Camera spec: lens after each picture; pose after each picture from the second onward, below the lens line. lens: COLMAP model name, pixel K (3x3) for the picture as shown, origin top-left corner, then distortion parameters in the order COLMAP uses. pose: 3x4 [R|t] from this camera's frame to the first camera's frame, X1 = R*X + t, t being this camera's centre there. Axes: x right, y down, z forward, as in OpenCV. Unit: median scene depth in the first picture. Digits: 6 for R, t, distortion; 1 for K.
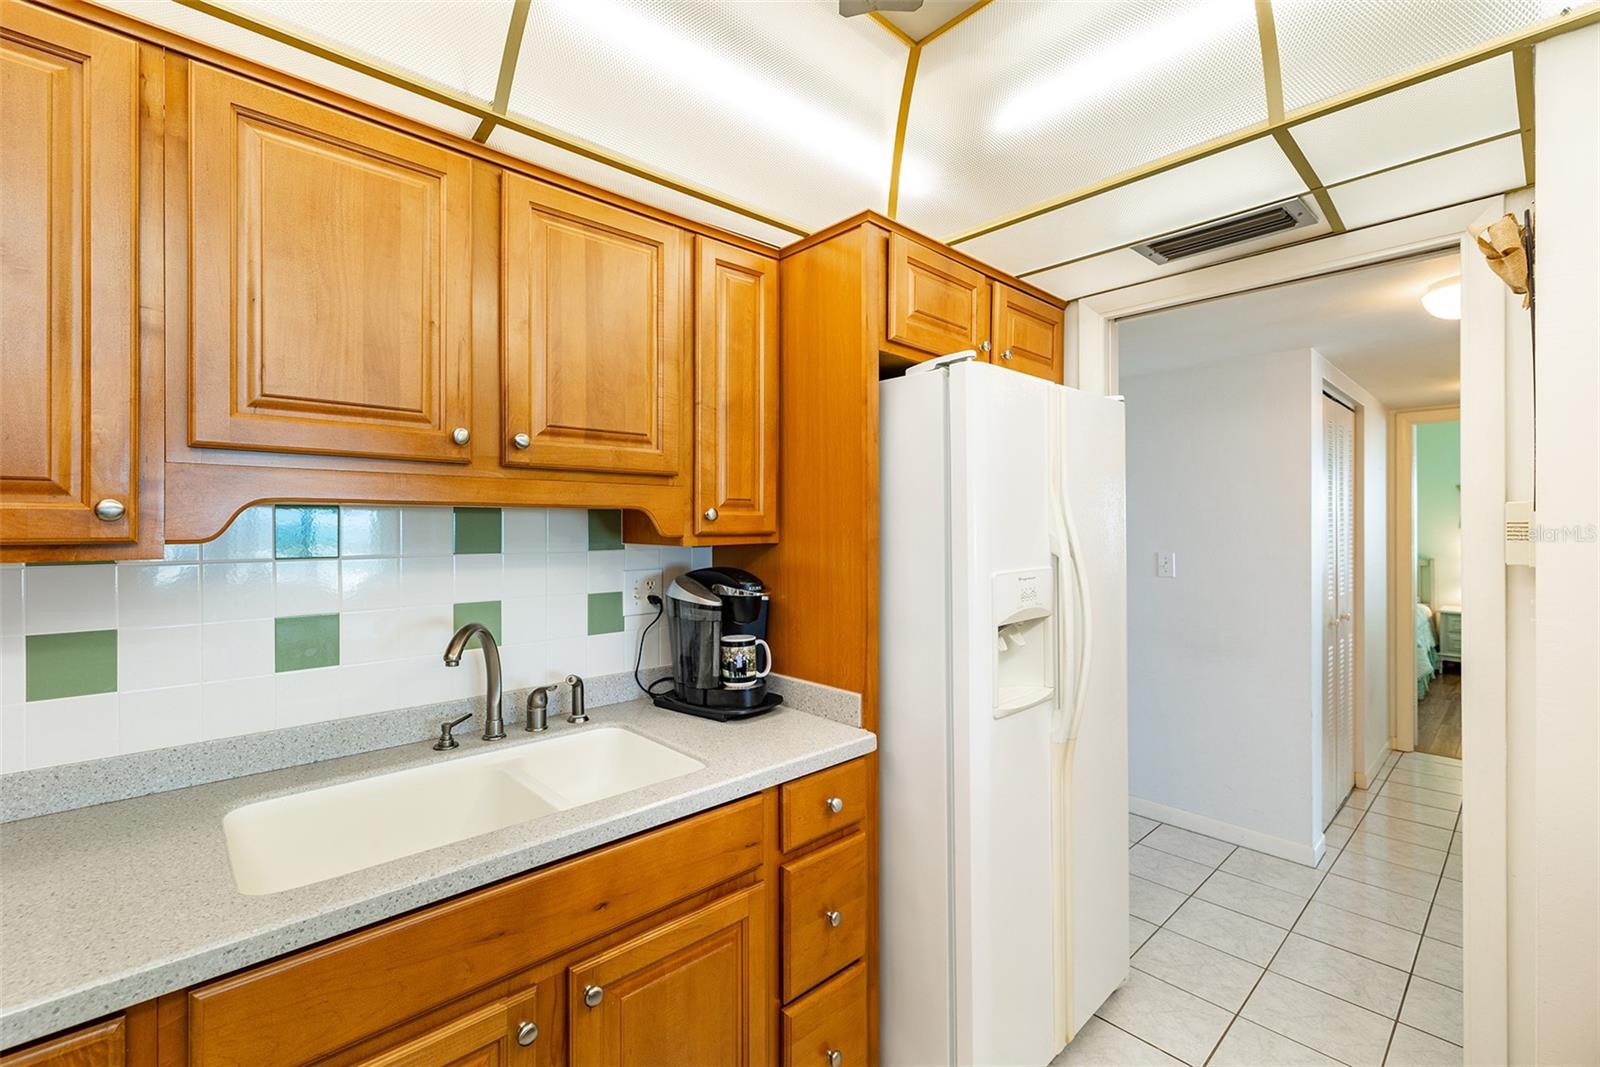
lens RADIAL K [[687.6, 0, 803.6], [0, 687.6, 525.5], [0, 0, 1]] dist [0.001241, 0.000093]
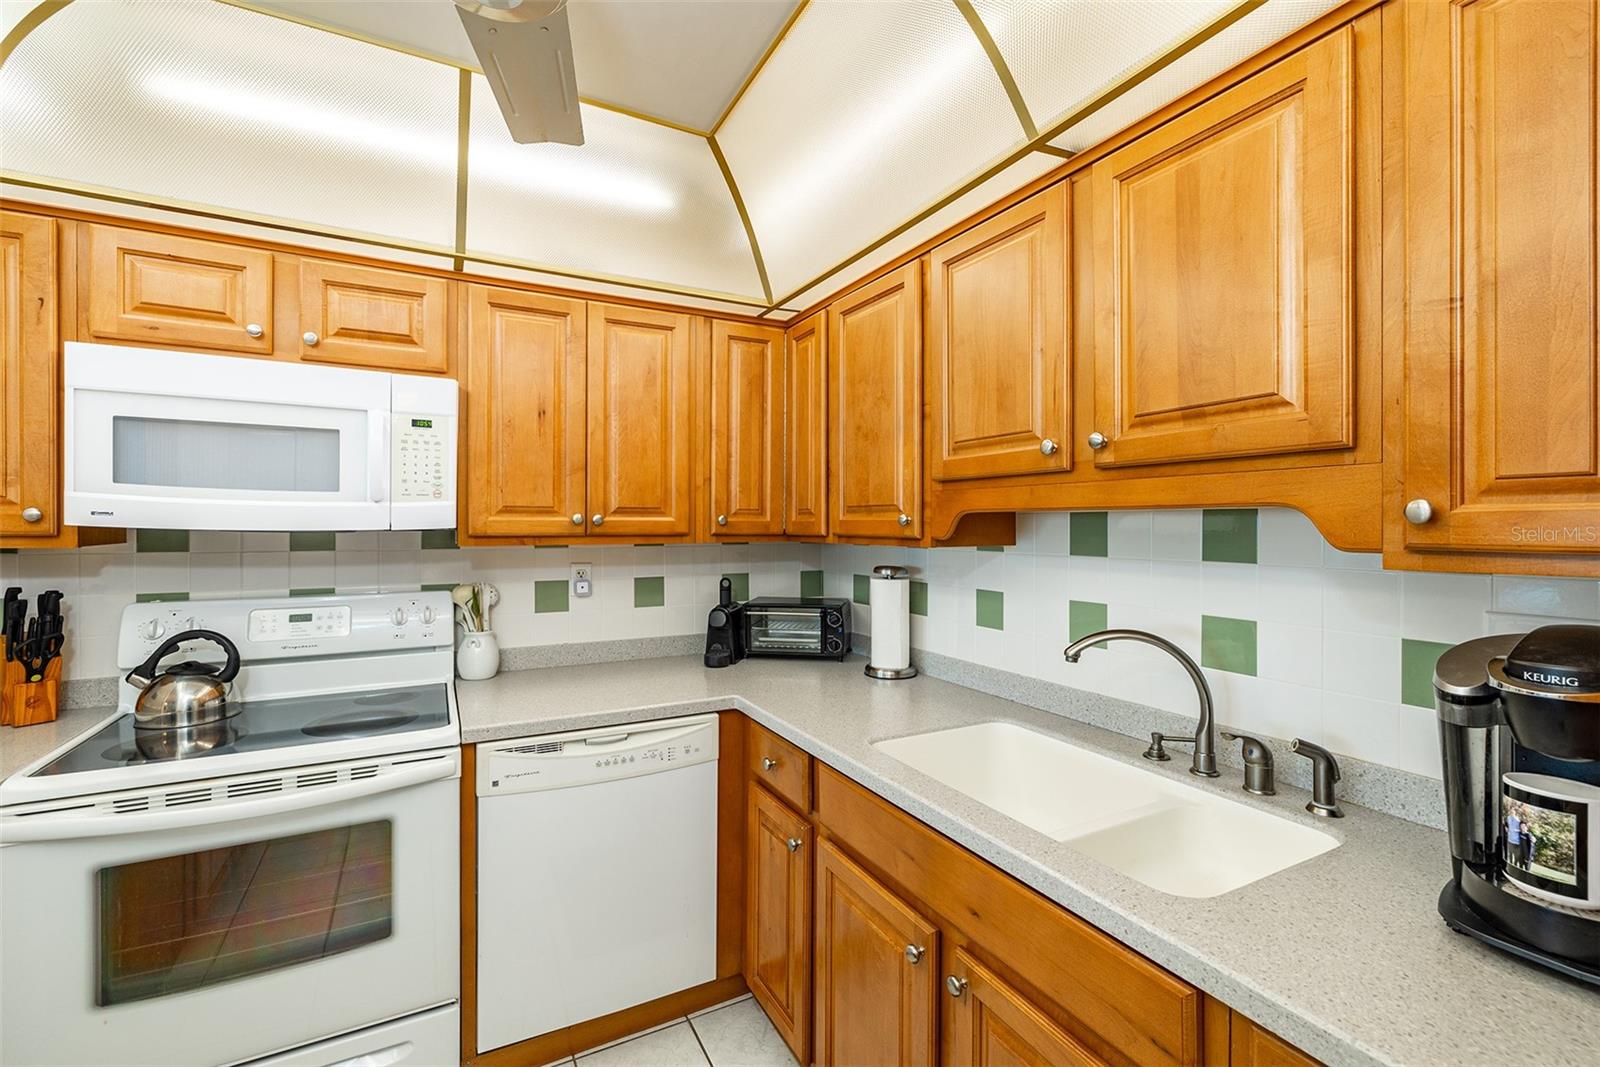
lens RADIAL K [[682.9, 0, 797.8], [0, 682.9, 531.8], [0, 0, 1]] dist [-0.001035, -0.000171]
pose [[-0.259990, 0.009933, -0.965560, 0.564396], [-0.003314, 0.999932, 0.011179, -0.006129], [0.965606, 0.006106, -0.259940, 0.788816]]
